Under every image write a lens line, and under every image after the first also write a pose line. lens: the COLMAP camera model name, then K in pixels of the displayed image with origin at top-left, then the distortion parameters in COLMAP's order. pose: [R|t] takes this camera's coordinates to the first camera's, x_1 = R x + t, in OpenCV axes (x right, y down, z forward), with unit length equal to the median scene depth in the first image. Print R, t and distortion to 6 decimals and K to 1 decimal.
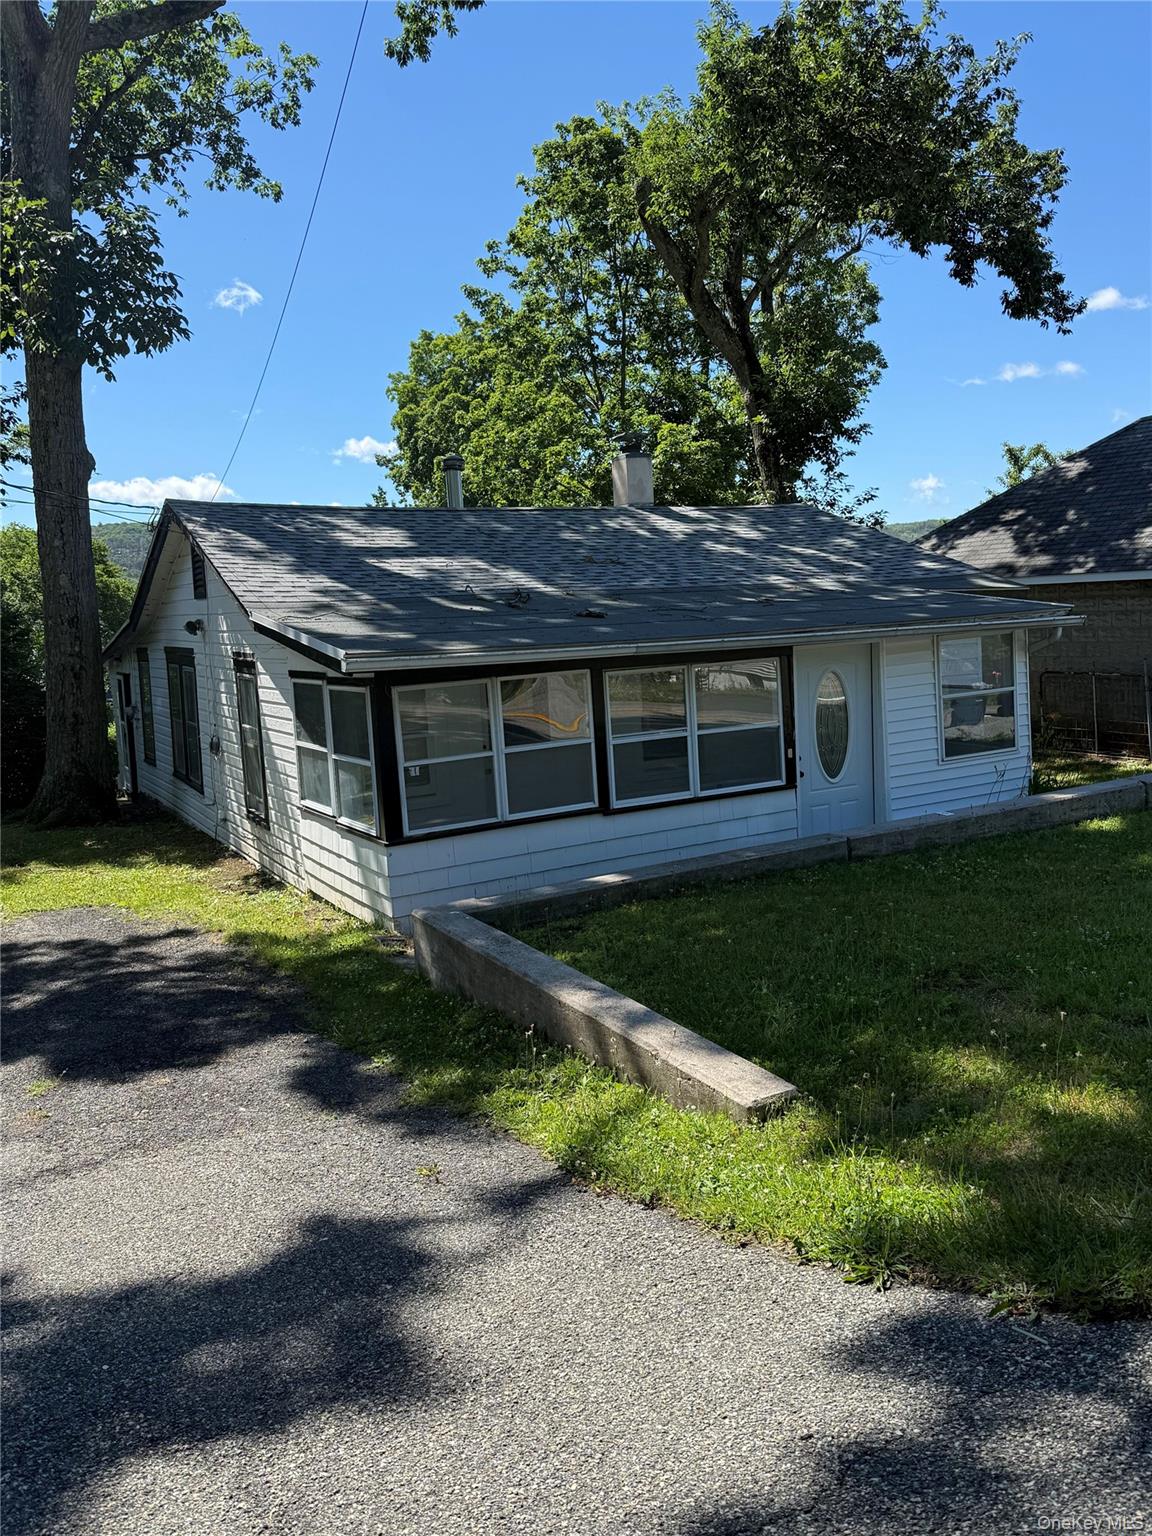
lens RADIAL K [[1224.6, 0, 576.0], [0, 1224.6, 768.0], [0, 0, 1]] dist [0.119939, -0.179546]
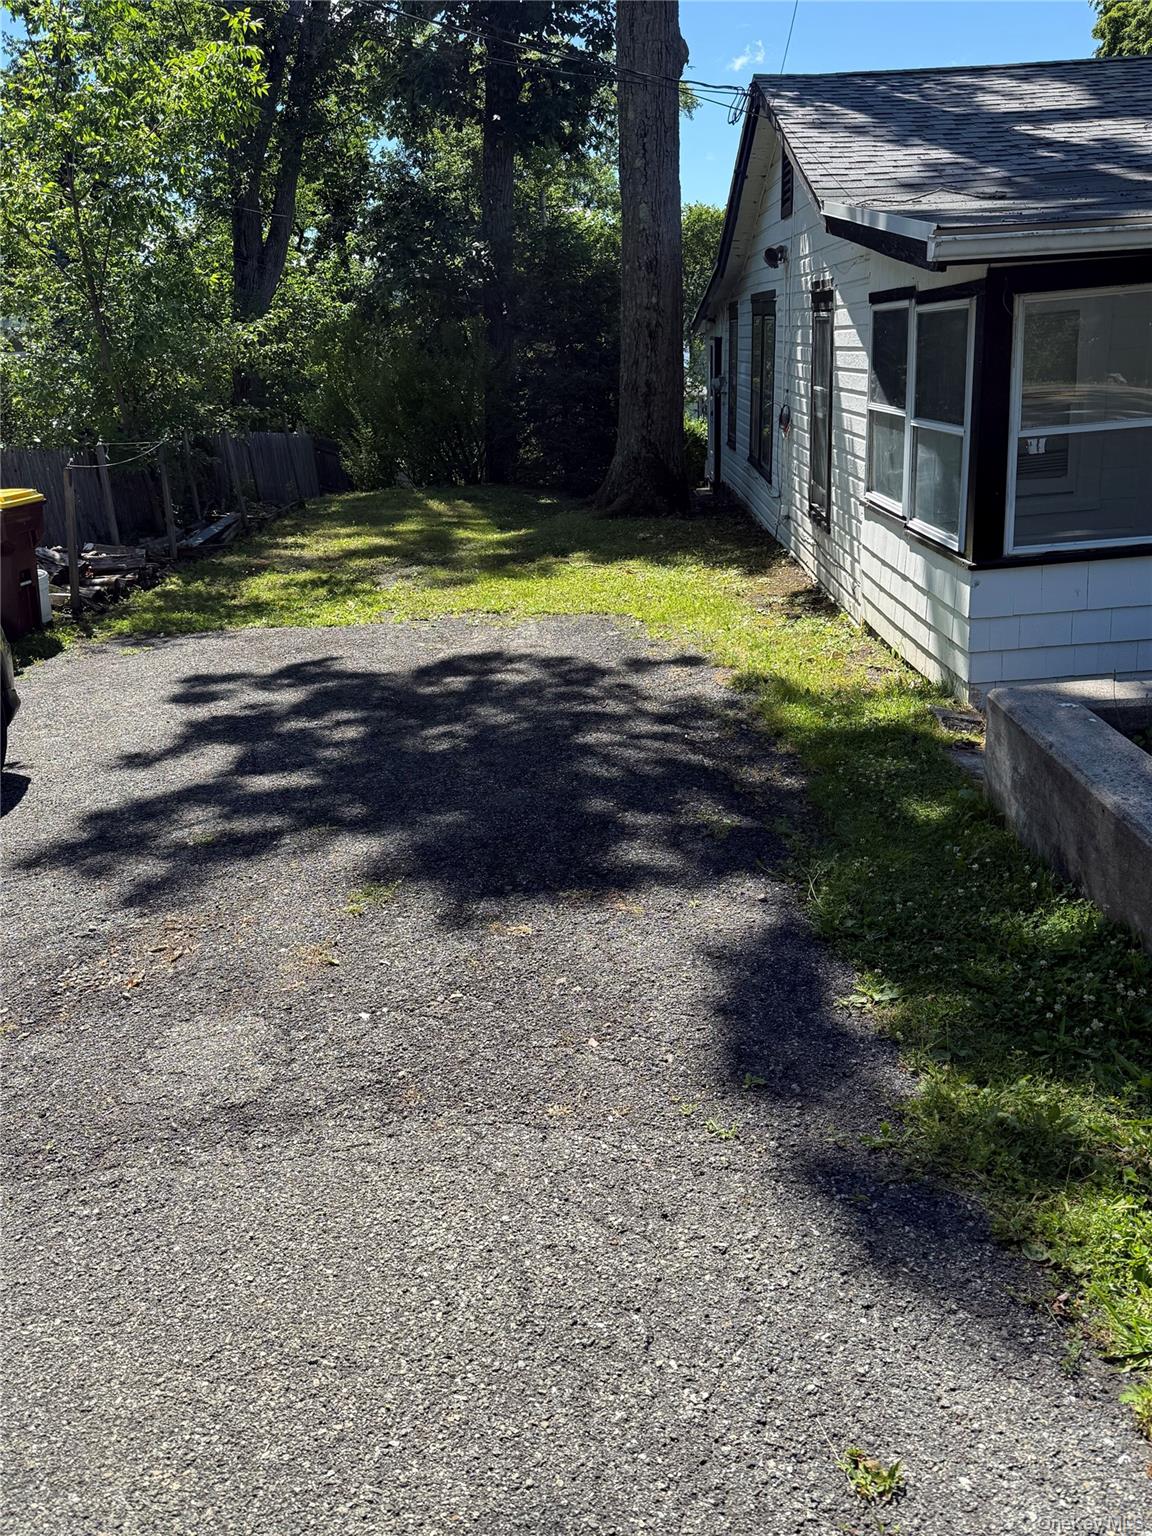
lens RADIAL K [[1224.6, 0, 576.0], [0, 1224.6, 768.0], [0, 0, 1]] dist [0.119939, -0.179546]
pose [[0.878670, 0.152557, -0.452400, -0.025281], [-0.042608, 0.968850, 0.243957, 0.013529], [0.475525, -0.195081, 0.857799, 0.284318]]
